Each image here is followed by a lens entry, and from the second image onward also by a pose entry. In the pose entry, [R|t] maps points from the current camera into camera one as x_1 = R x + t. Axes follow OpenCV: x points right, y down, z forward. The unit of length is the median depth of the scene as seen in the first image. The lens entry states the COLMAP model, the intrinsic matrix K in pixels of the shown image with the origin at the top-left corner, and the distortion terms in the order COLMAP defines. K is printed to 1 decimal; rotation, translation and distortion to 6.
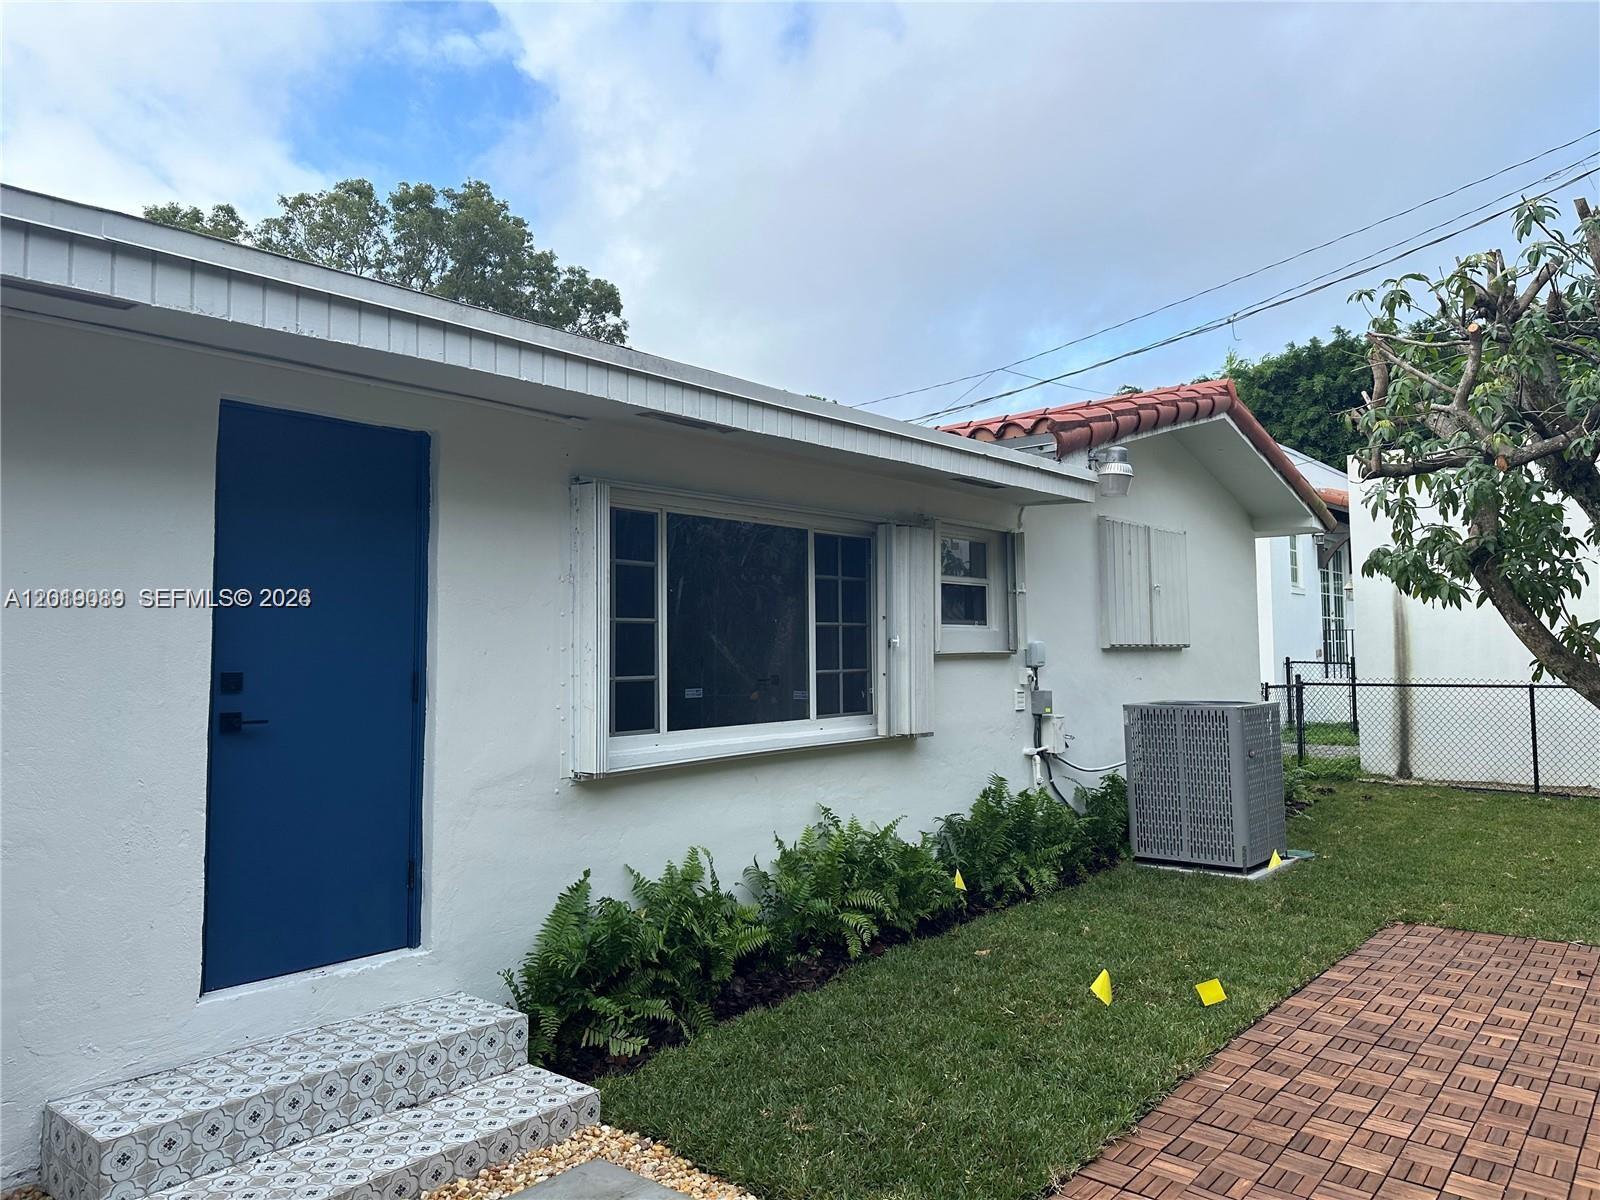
lens RADIAL K [[1115.3, 0, 804.4], [0, 1115.3, 590.2], [0, 0, 1]] dist [0.110765, -0.181759]
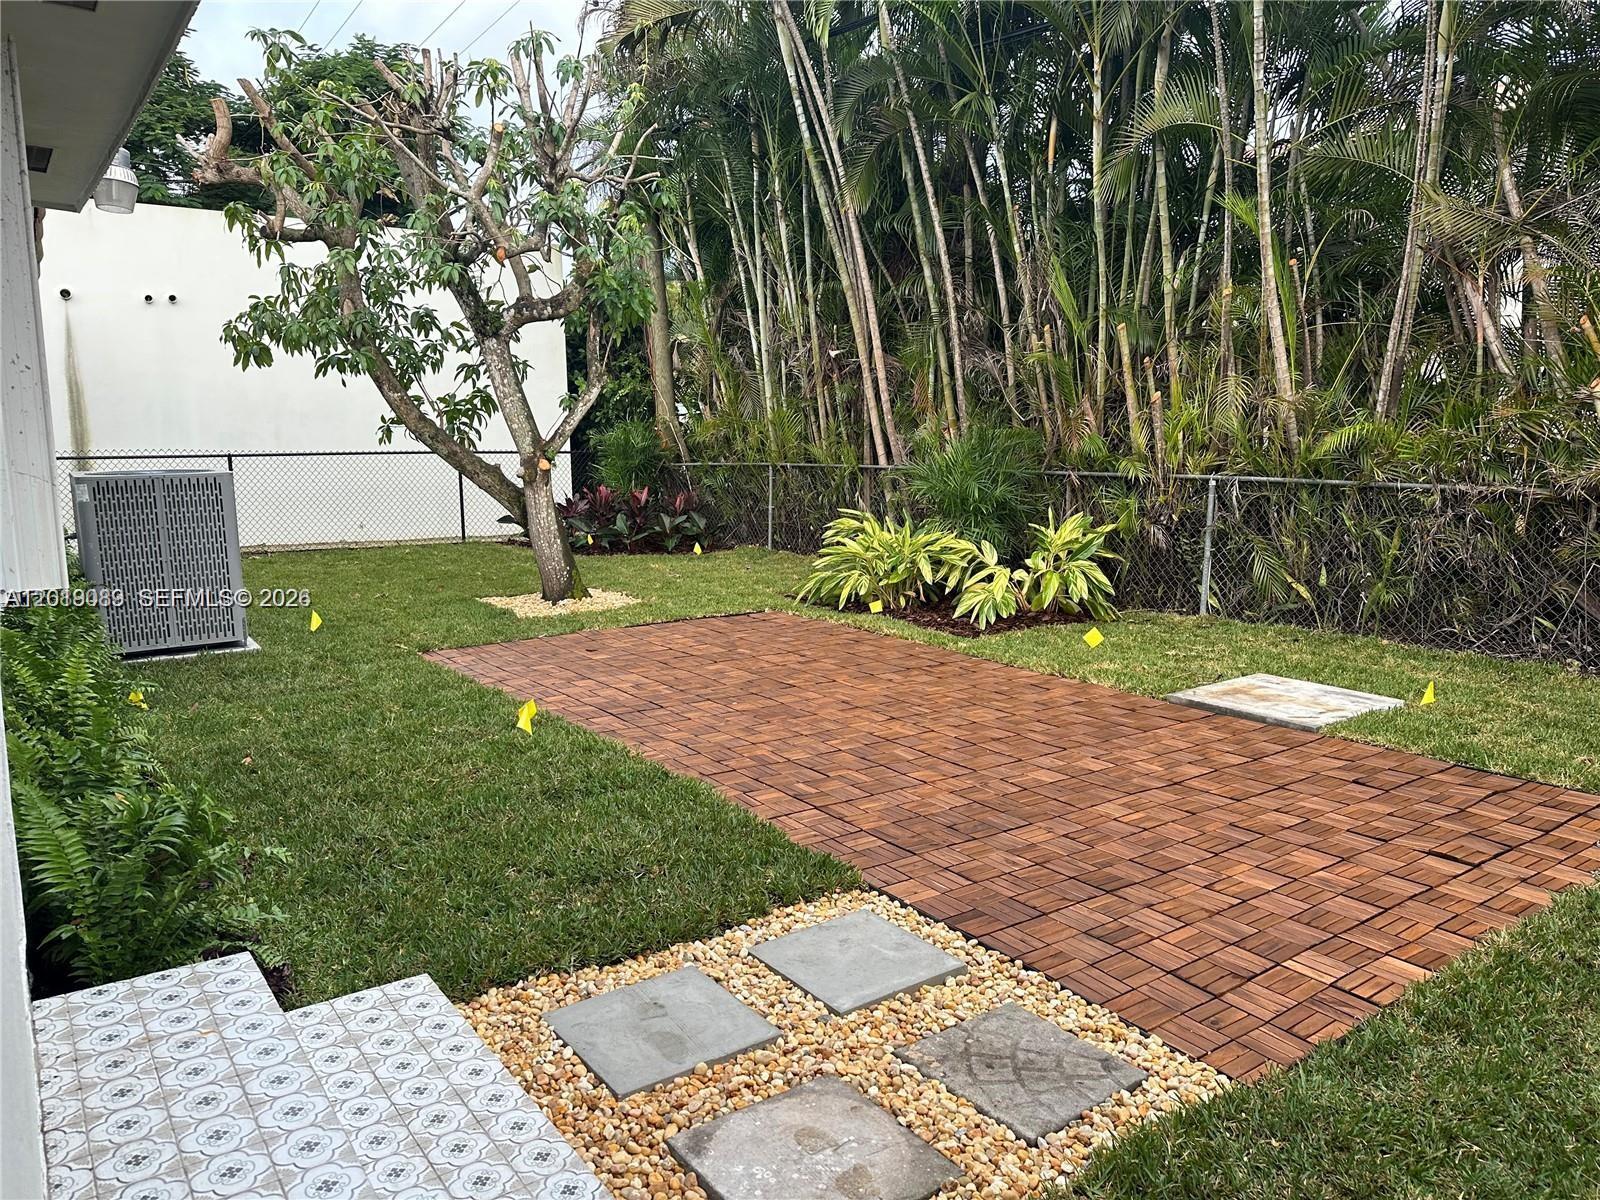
lens RADIAL K [[1115.3, 0, 804.4], [0, 1115.3, 590.2], [0, 0, 1]] dist [0.110765, -0.181759]
pose [[0.227486, -0.124484, 0.965792, -0.487276], [-0.060080, 0.988112, 0.141513, 0.042830], [-0.971926, -0.090217, 0.217302, 0.371279]]
